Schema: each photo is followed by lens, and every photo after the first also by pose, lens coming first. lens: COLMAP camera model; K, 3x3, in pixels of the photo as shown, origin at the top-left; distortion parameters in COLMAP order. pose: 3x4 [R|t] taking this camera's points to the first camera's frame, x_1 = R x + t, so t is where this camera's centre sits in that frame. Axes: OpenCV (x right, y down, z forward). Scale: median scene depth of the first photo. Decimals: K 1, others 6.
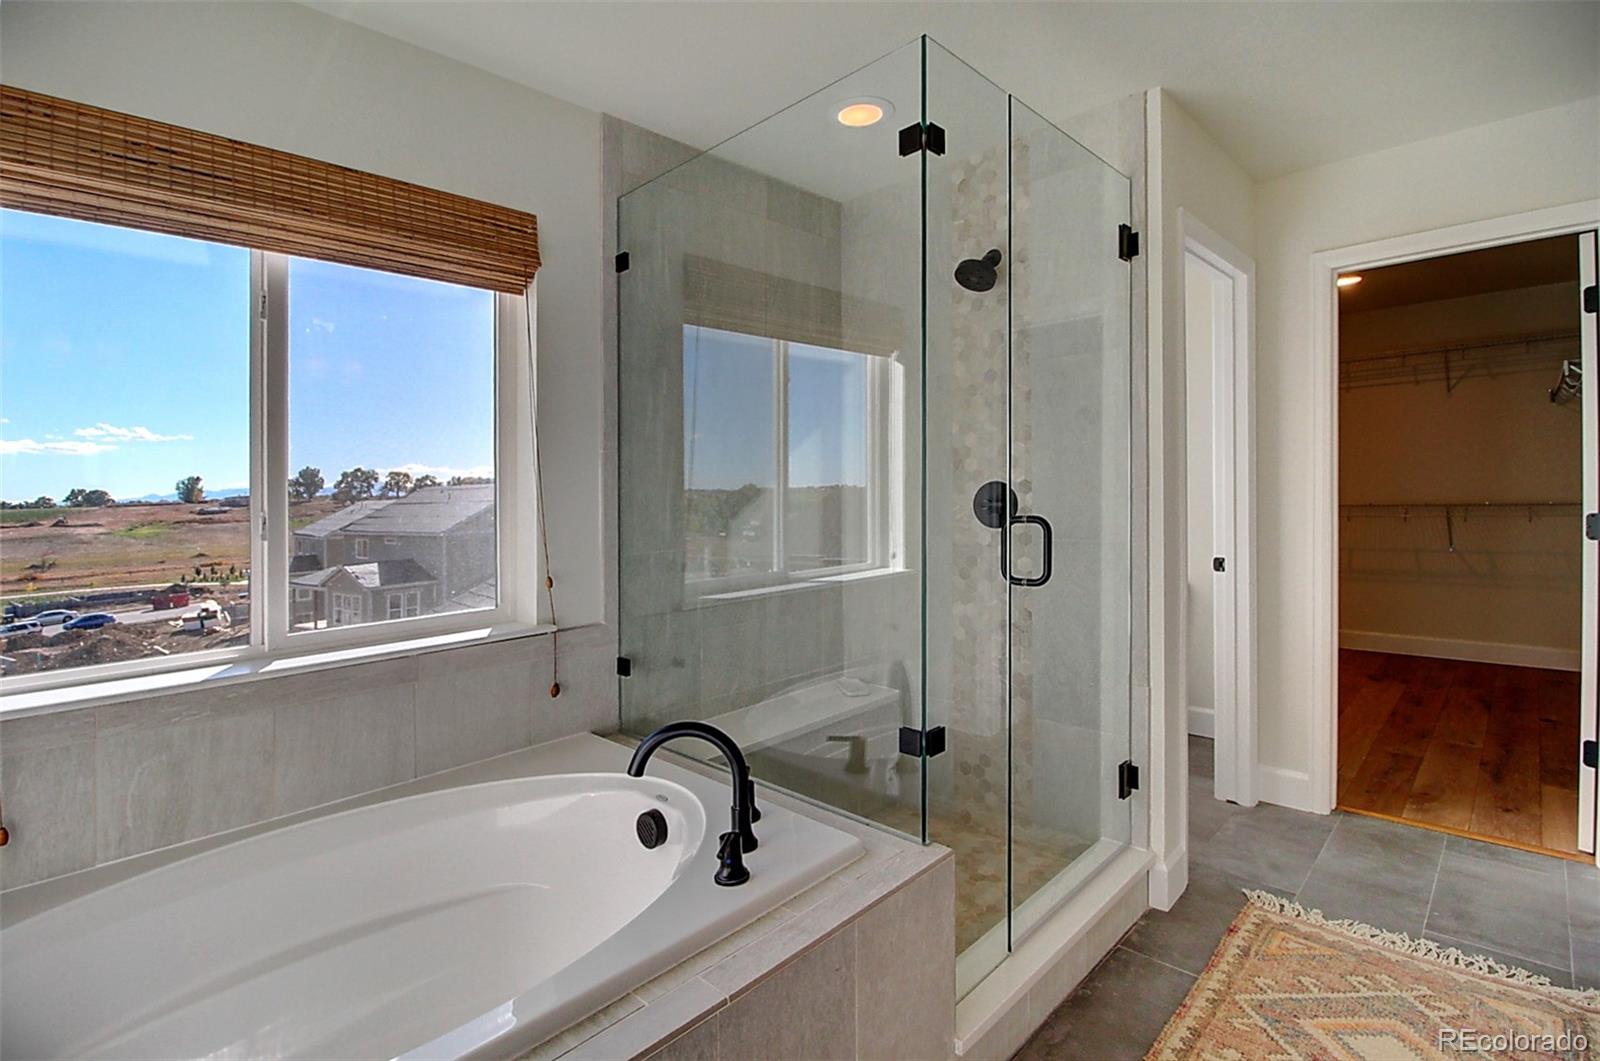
lens RADIAL K [[753.8, 0, 801.9], [0, 753.8, 488.7], [0, 0, 1]] dist [-0.002113, -0.005780]
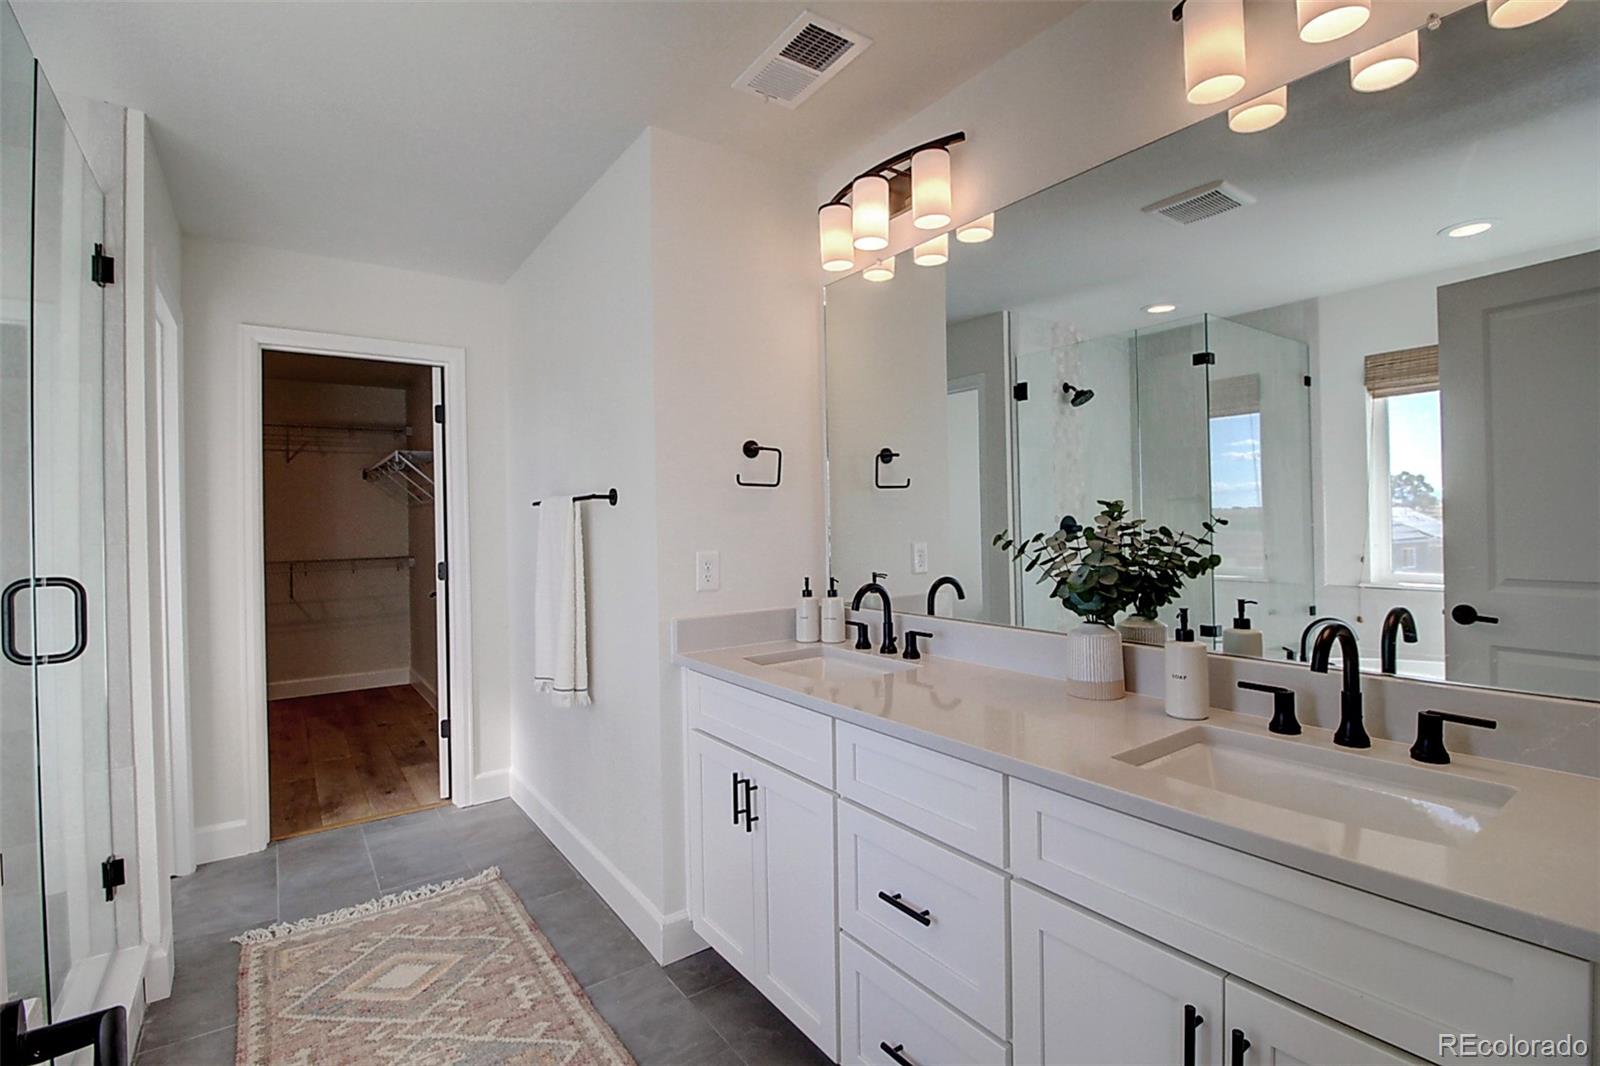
lens RADIAL K [[745.9, 0, 823.0], [0, 745.9, 520.8], [0, 0, 1]] dist [-0.005653, -0.001373]
pose [[0.174839, 0.028527, 0.984184, -0.296990], [0.010400, 0.999471, -0.030818, 0.006790], [-0.984542, 0.015624, 0.174450, 0.027950]]
